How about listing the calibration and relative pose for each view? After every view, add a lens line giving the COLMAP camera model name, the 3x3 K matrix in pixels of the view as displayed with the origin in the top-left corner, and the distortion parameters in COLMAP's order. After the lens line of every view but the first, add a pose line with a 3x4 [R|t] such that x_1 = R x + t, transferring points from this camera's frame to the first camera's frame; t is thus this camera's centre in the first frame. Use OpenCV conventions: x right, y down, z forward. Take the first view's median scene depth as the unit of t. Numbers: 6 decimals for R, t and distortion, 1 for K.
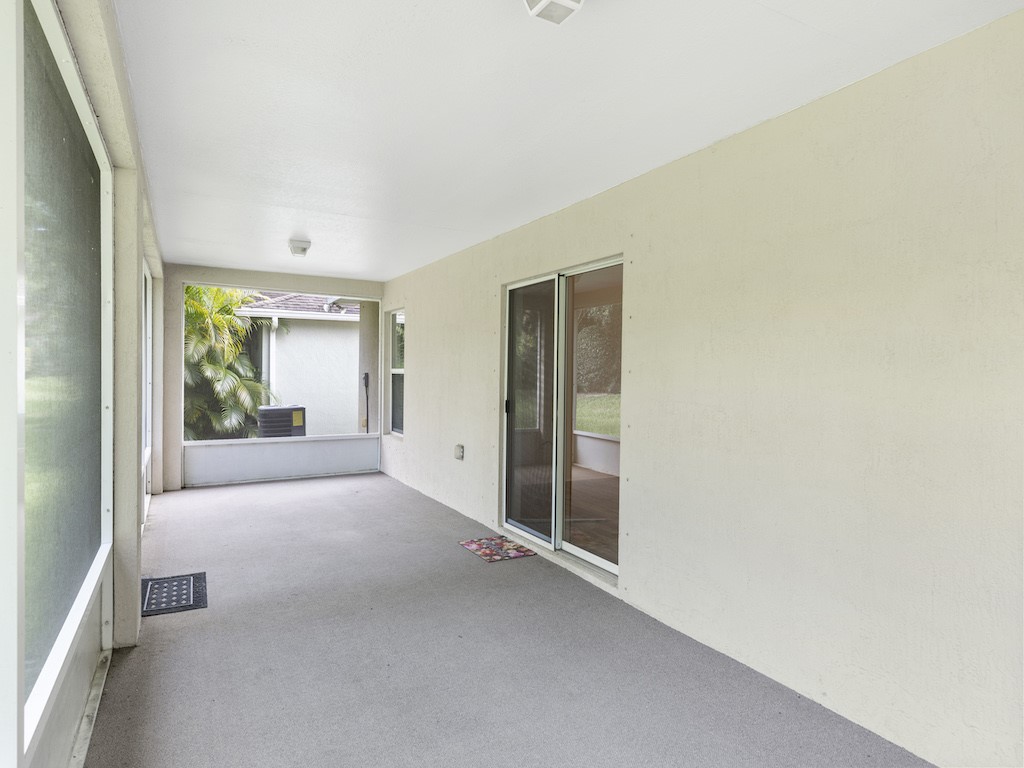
lens RADIAL K [[614.7, 0, 512.0], [0, 614.7, 384.0], [0, 0, 1]] dist [0.003301, -0.000596]
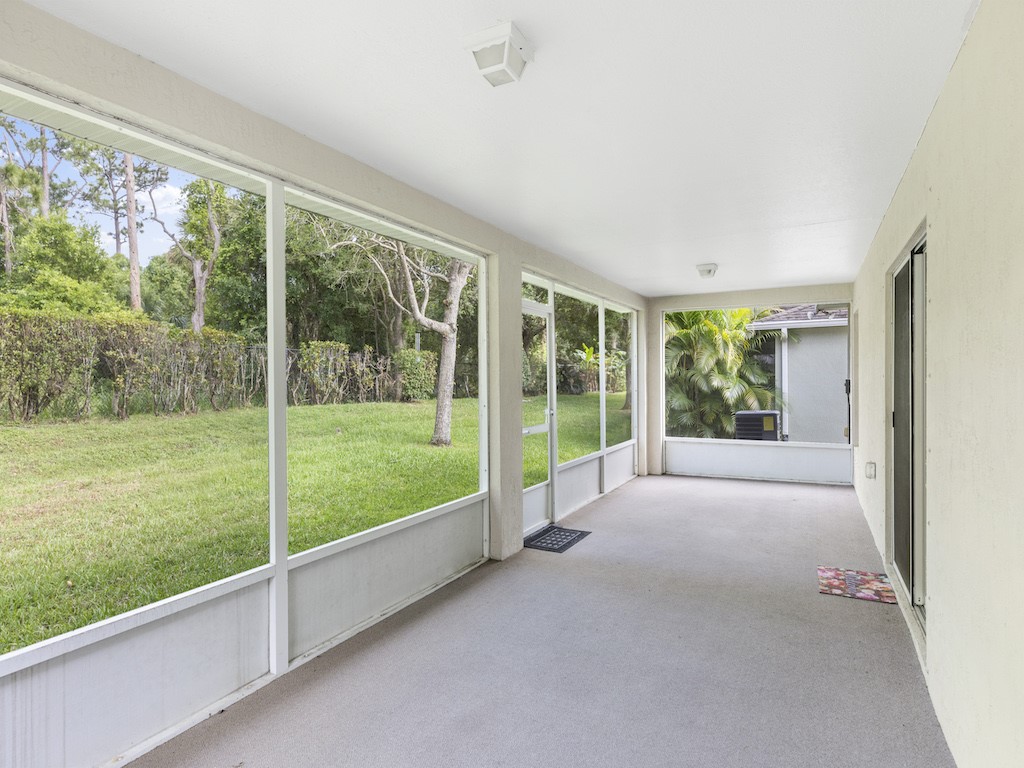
lens RADIAL K [[567.8, 0, 512.0], [0, 567.8, 384.0], [0, 0, 1]] dist [0.005224, 0.000066]
pose [[0.527307, -0.009920, -0.849617, 0.374679], [-0.001938, 0.999915, -0.012878, 0.001458], [0.849673, 0.008437, 0.527243, 0.167456]]
